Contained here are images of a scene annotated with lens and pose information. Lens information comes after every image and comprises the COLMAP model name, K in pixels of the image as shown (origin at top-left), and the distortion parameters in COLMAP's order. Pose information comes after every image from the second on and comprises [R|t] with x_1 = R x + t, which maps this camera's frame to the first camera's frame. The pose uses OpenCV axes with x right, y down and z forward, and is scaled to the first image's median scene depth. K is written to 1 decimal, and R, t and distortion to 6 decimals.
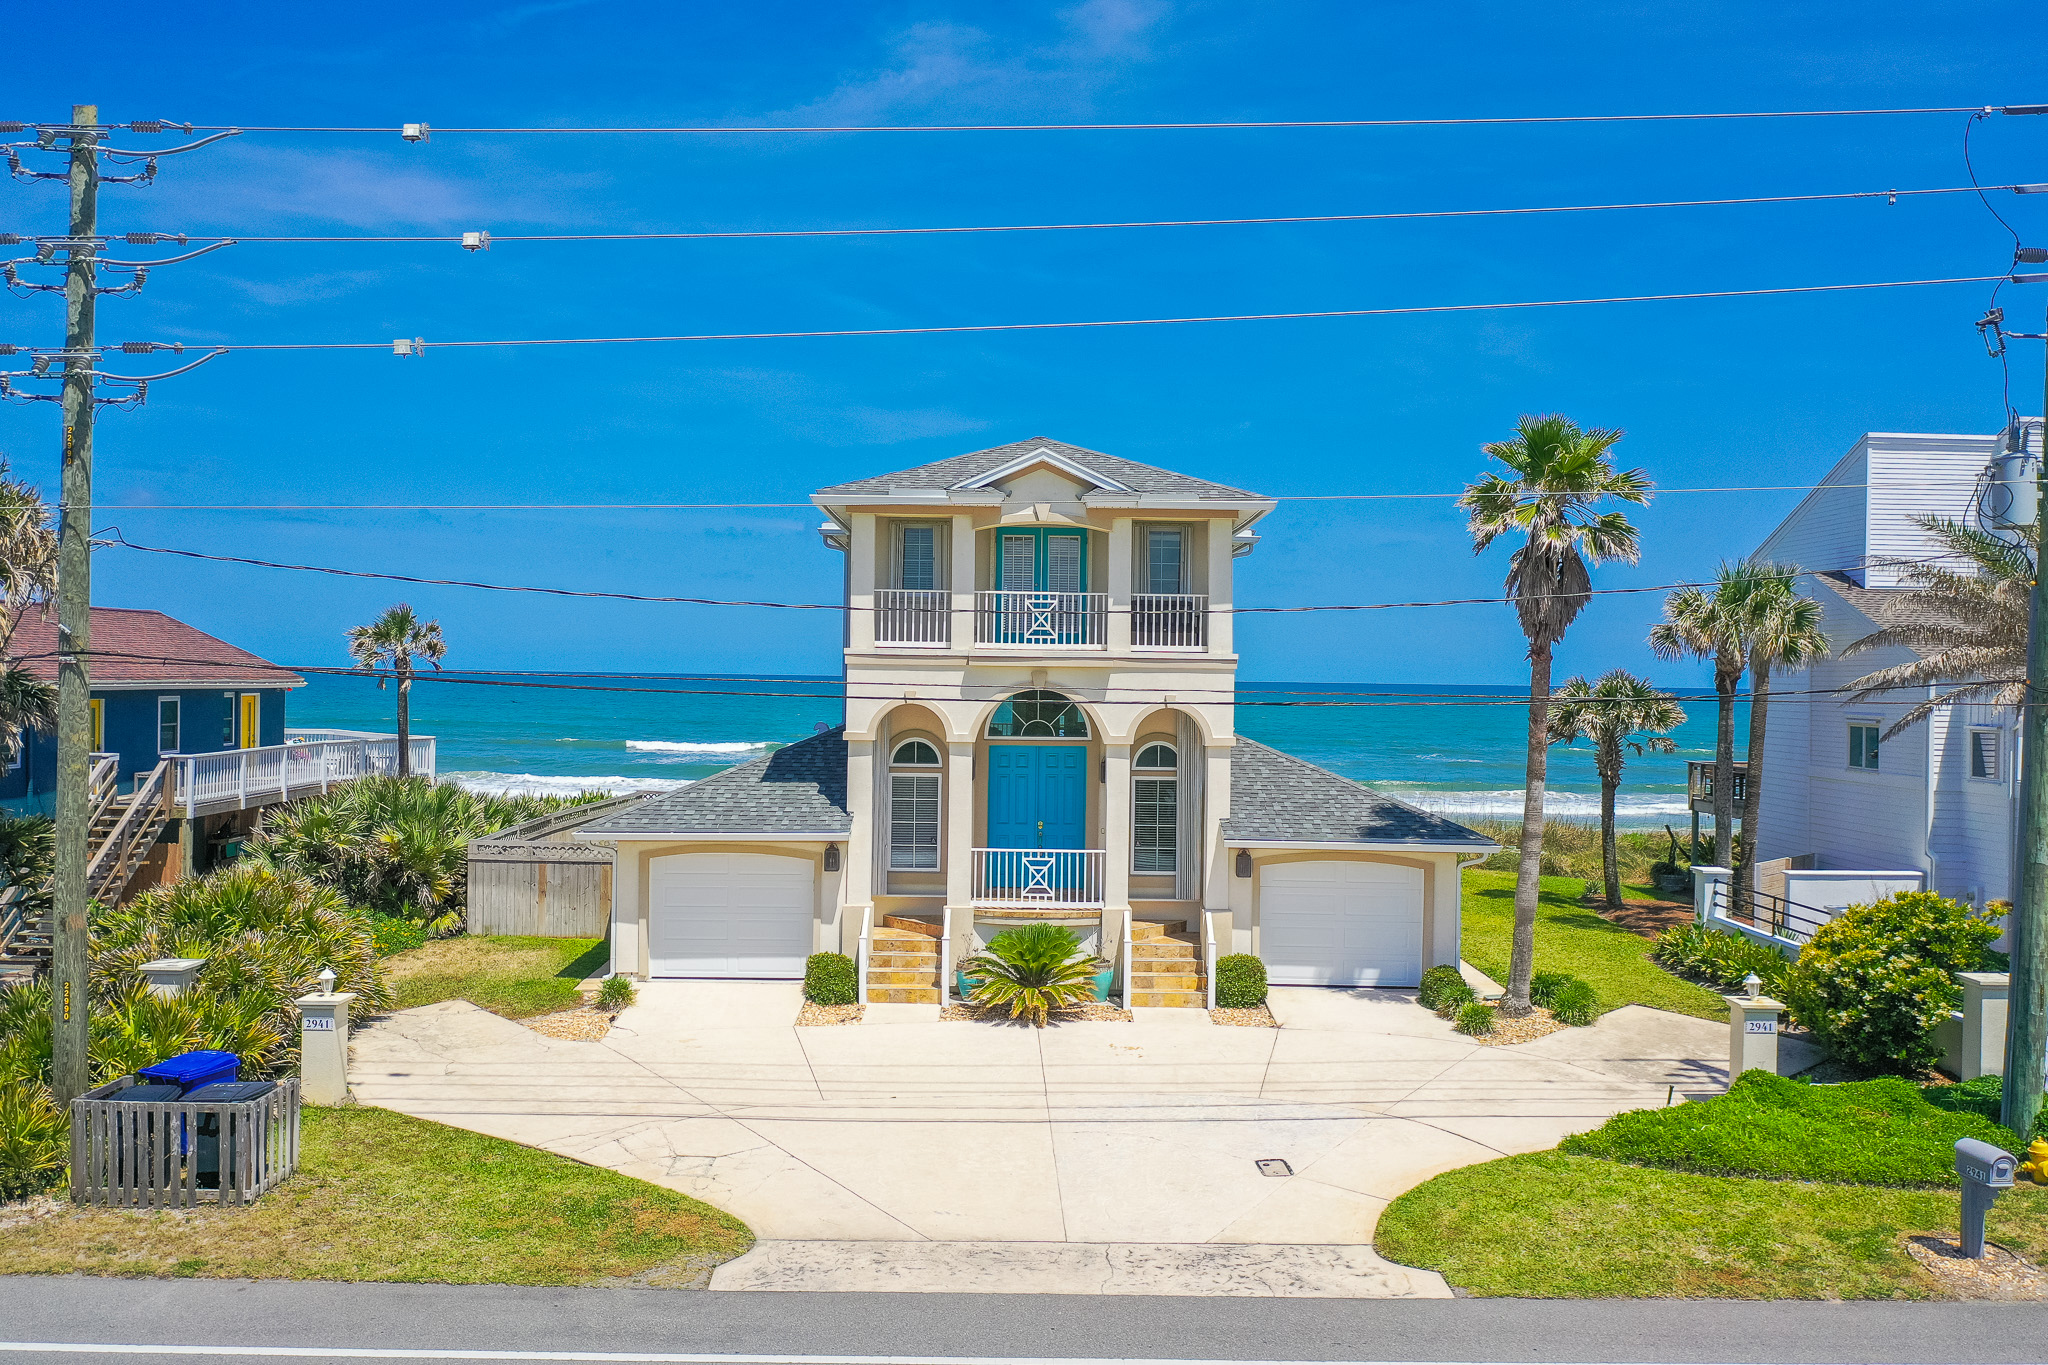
lens RADIAL K [[1639.8, 0, 973.7], [0, 1639.8, 727.6], [0, 0, 1]] dist [-0.008663, 0.009681]
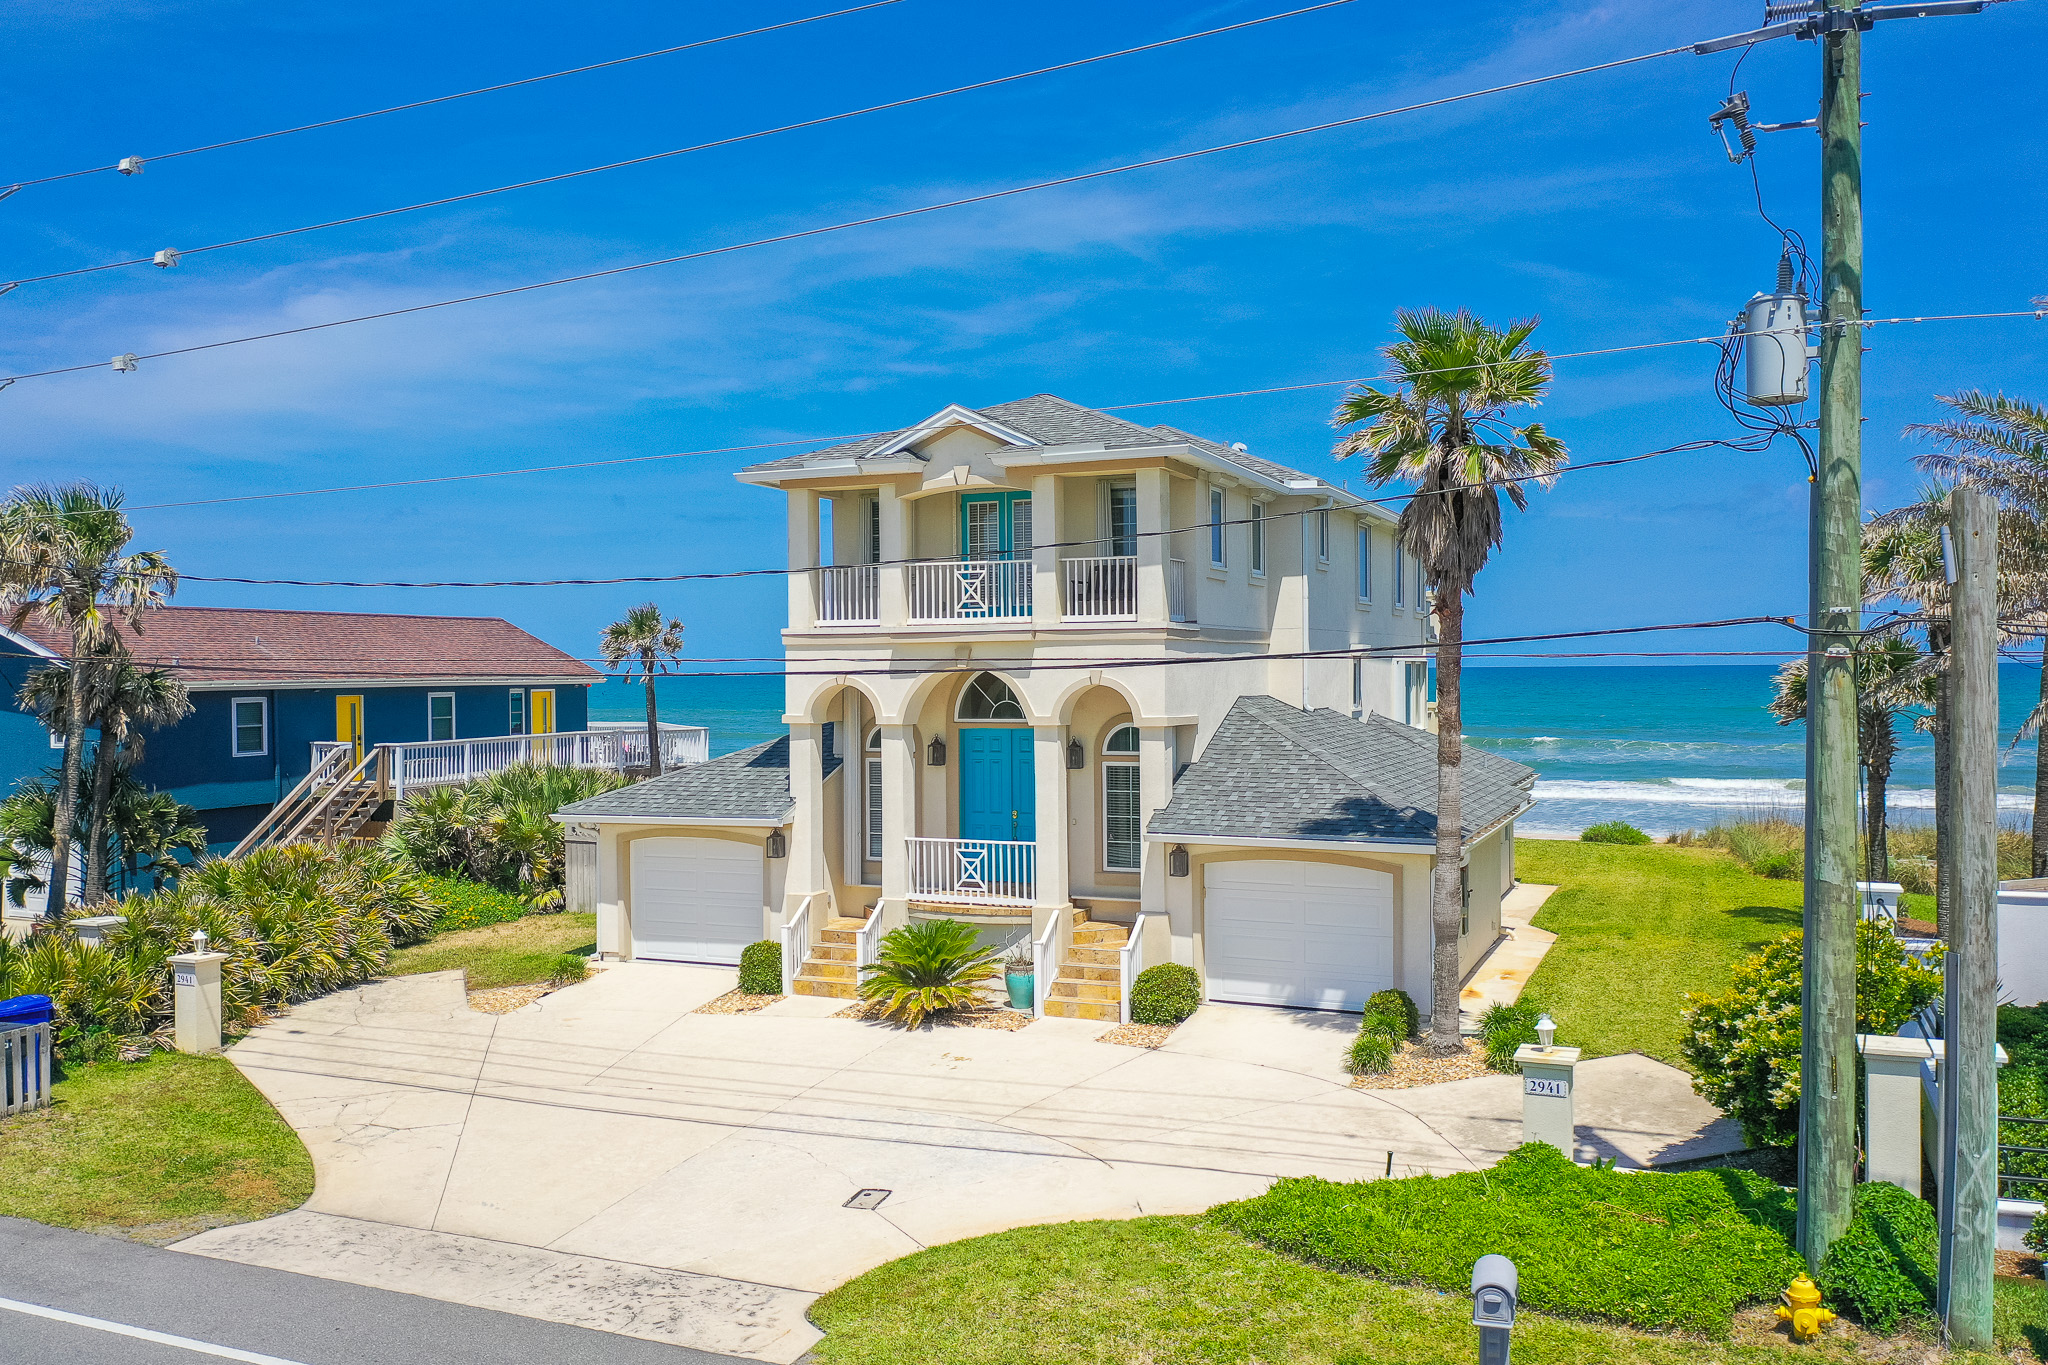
lens RADIAL K [[1639.8, 0, 963.5], [0, 1639.8, 755.8], [0, 0, 1]] dist [-0.008663, 0.009681]
pose [[0.913307, -0.000835, -0.407271, 0.419821], [0.008972, 0.999796, 0.018072, 0.009983], [0.407173, -0.020159, 0.913129, 0.154495]]
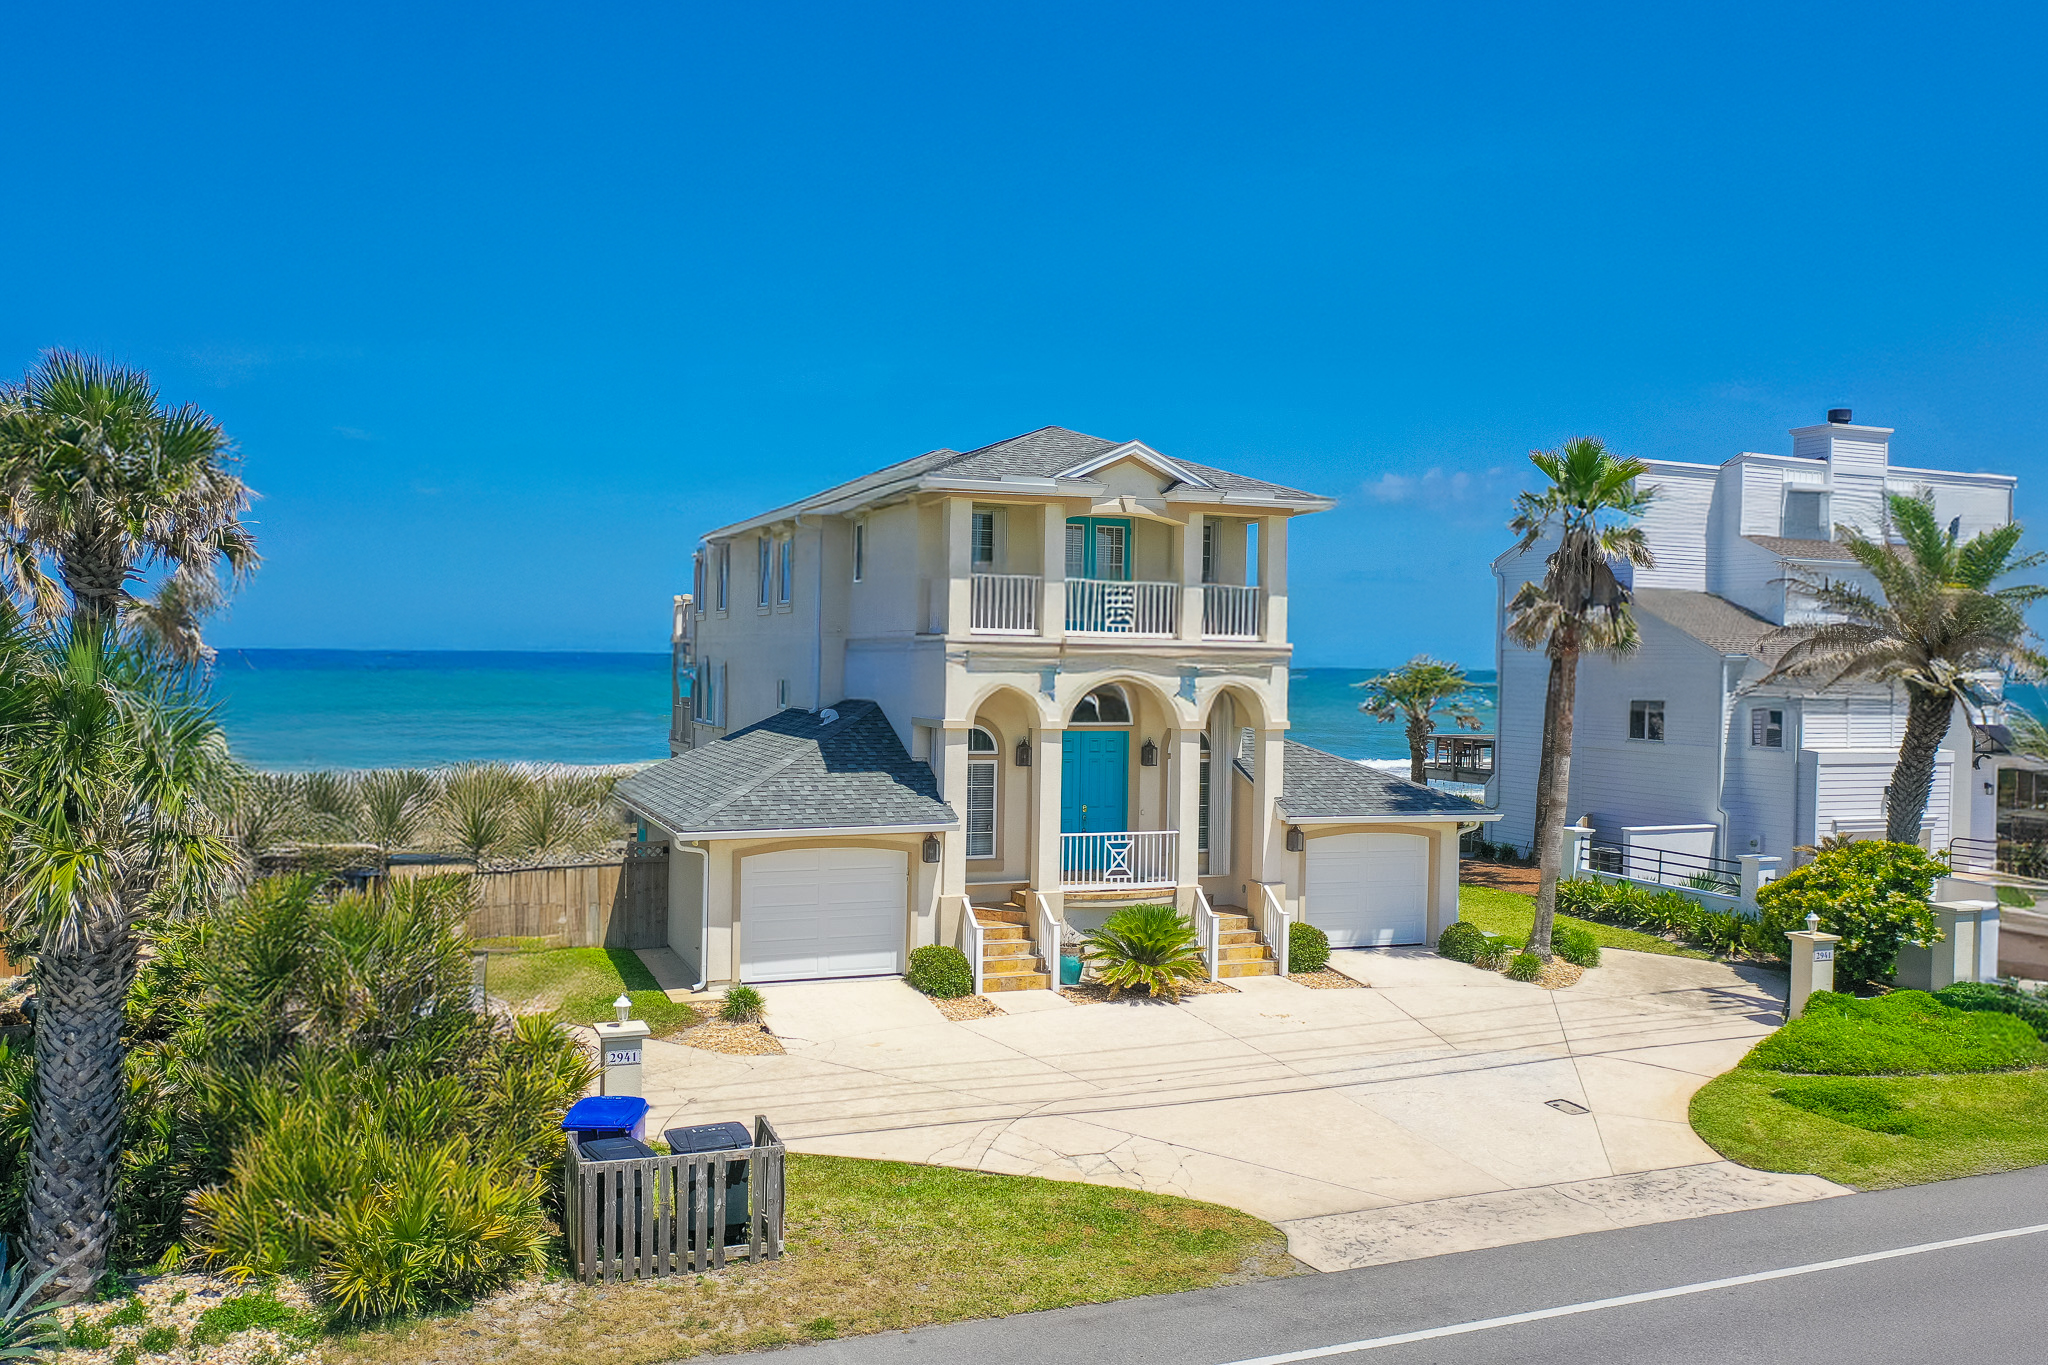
lens RADIAL K [[1639.8, 0, 989.6], [0, 1639.8, 745.0], [0, 0, 1]] dist [-0.008663, 0.009681]
pose [[0.927622, -0.016985, 0.373134, -0.424305], [0.007824, 0.999630, 0.026054, -0.008117], [-0.373438, -0.021249, 0.927412, 0.079641]]
